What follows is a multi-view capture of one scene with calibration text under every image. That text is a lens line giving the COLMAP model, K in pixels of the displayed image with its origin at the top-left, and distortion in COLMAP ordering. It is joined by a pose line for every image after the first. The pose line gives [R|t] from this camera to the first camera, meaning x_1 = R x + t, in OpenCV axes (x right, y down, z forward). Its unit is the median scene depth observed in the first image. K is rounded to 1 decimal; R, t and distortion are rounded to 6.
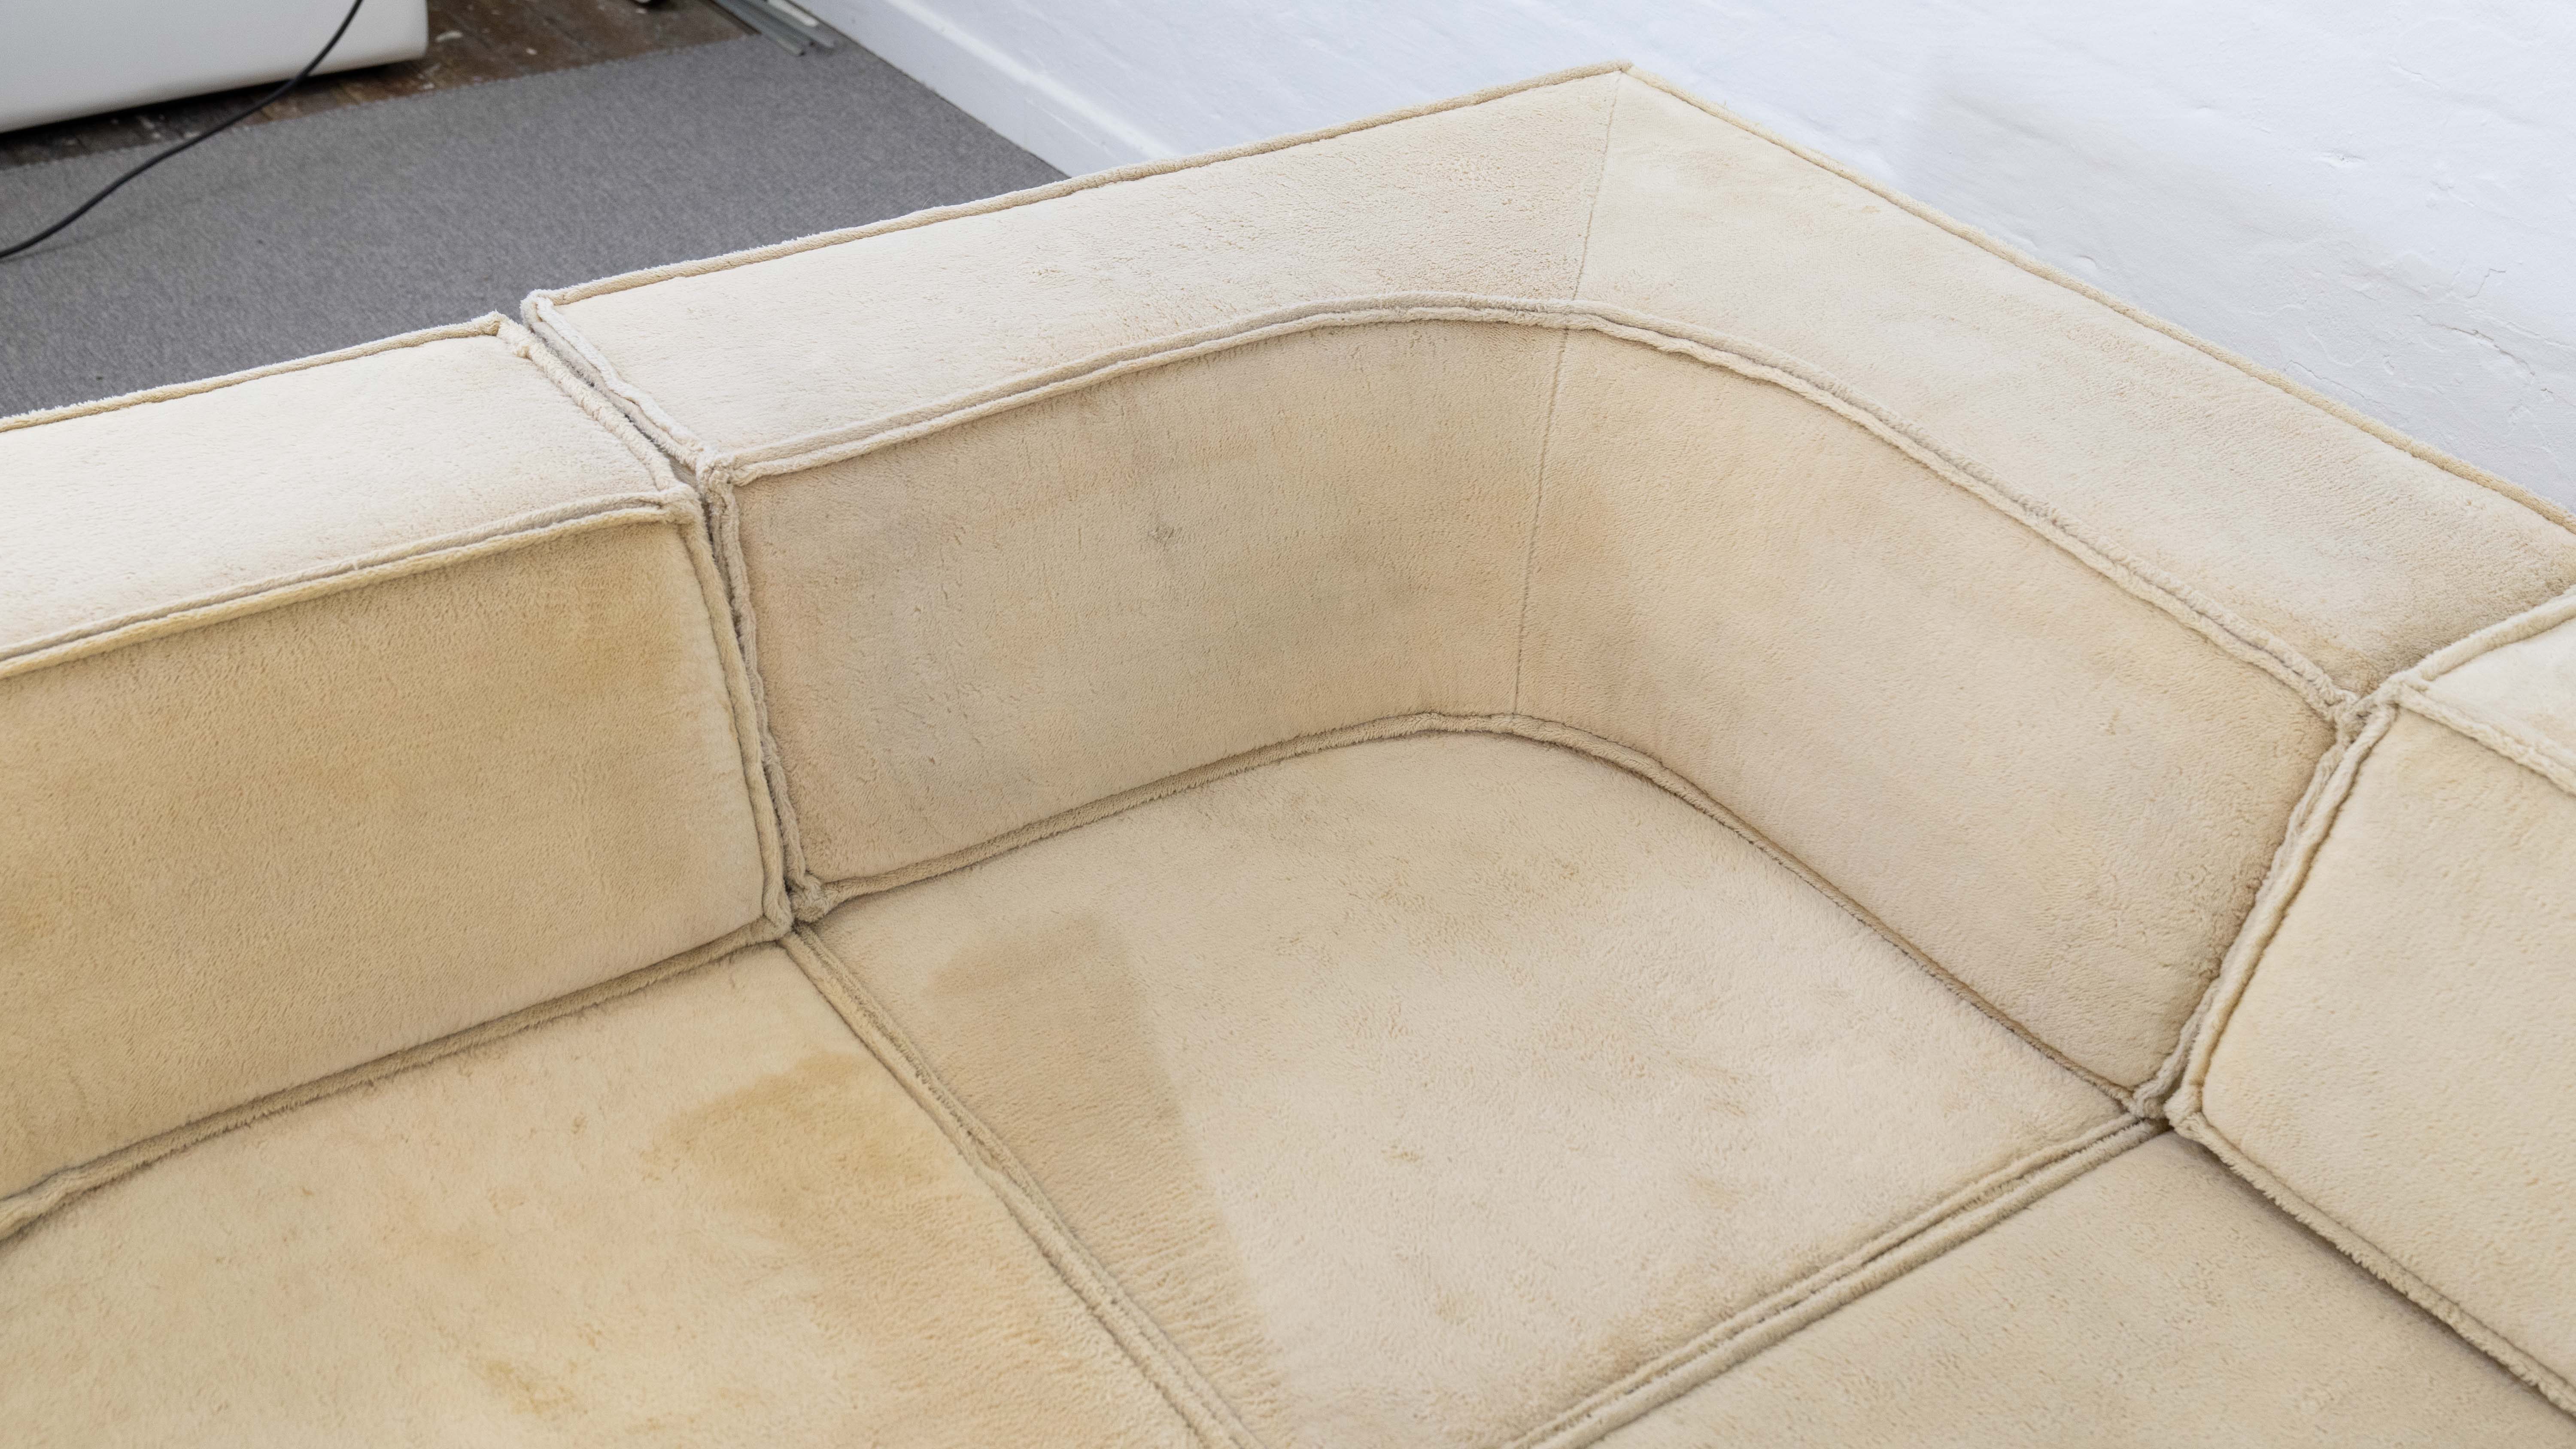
lens RADIAL K [[2799.3, 0, 1285.7], [0, 2799.3, 720.8], [0, 0, 1]] dist [0.009399, 0.000000]
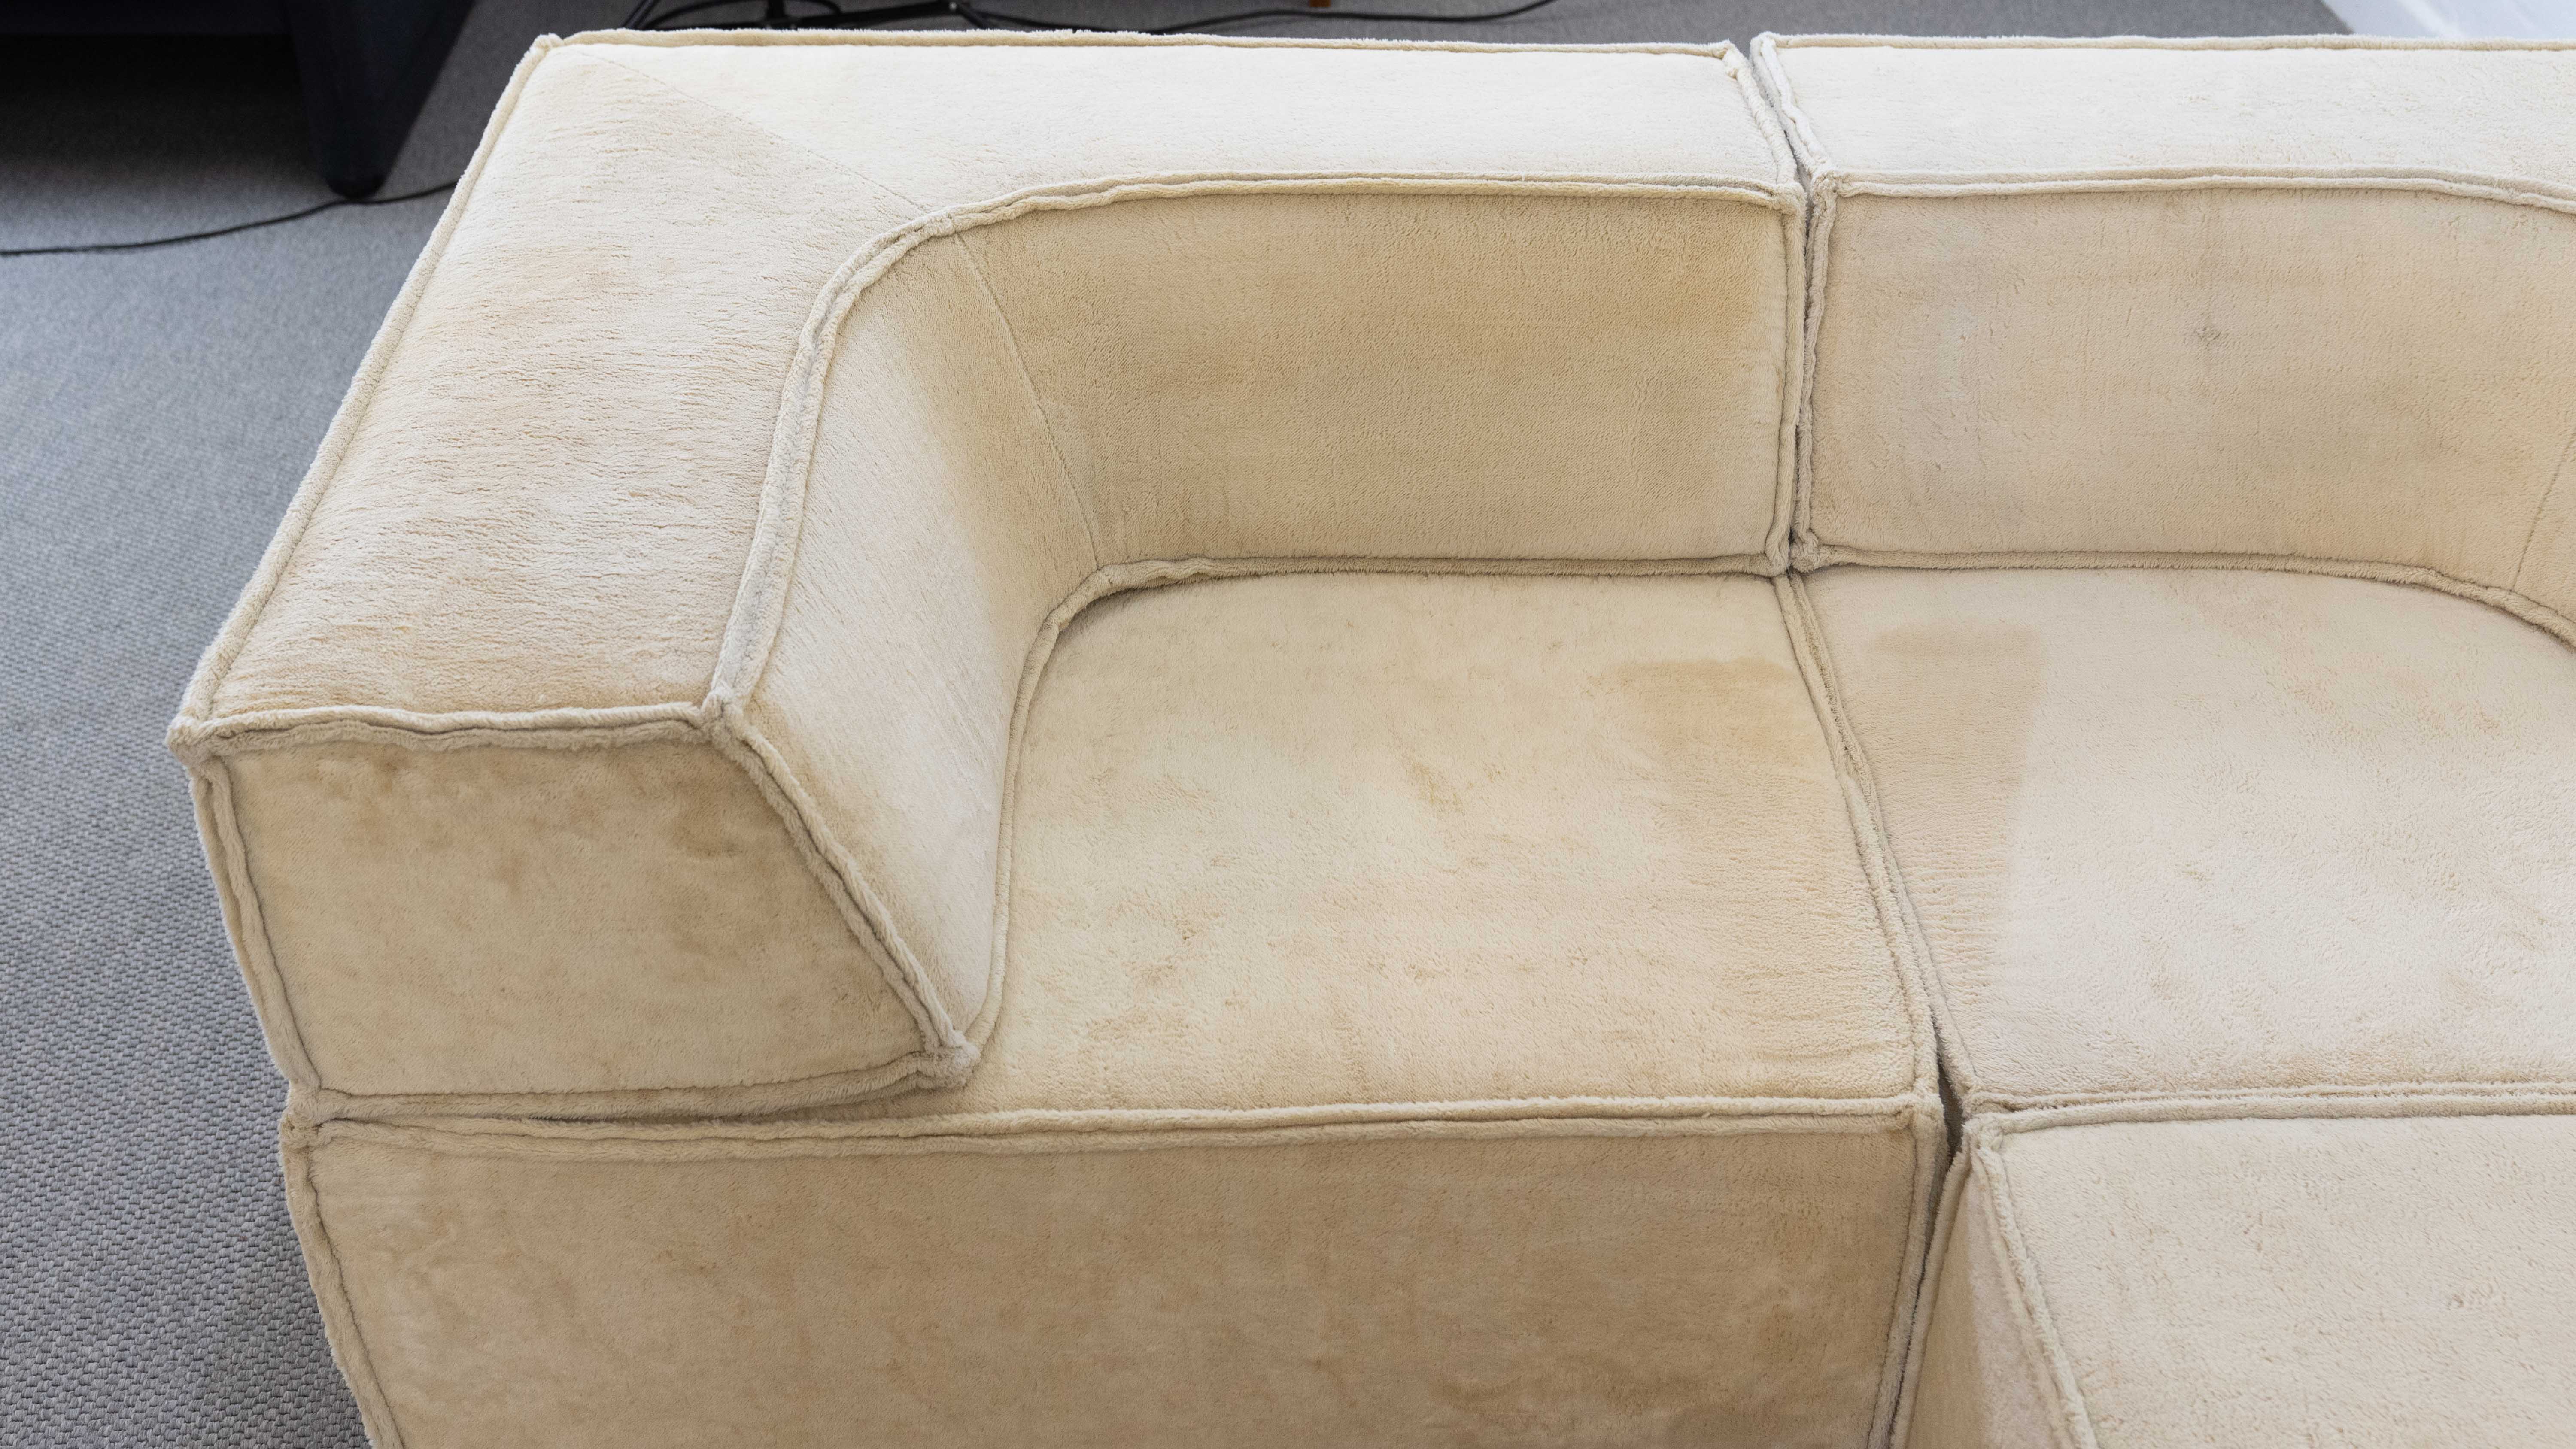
lens RADIAL K [[2799.3, 0, 1290.5], [0, 2799.3, 730.7], [0, 0, 1]] dist [0.009399, 0.000000]
pose [[0.835504, 0.286452, -0.468913, 0.235189], [-0.282702, 0.955849, 0.080198, 0.105335], [0.471183, 0.065557, 0.879596, -0.157185]]
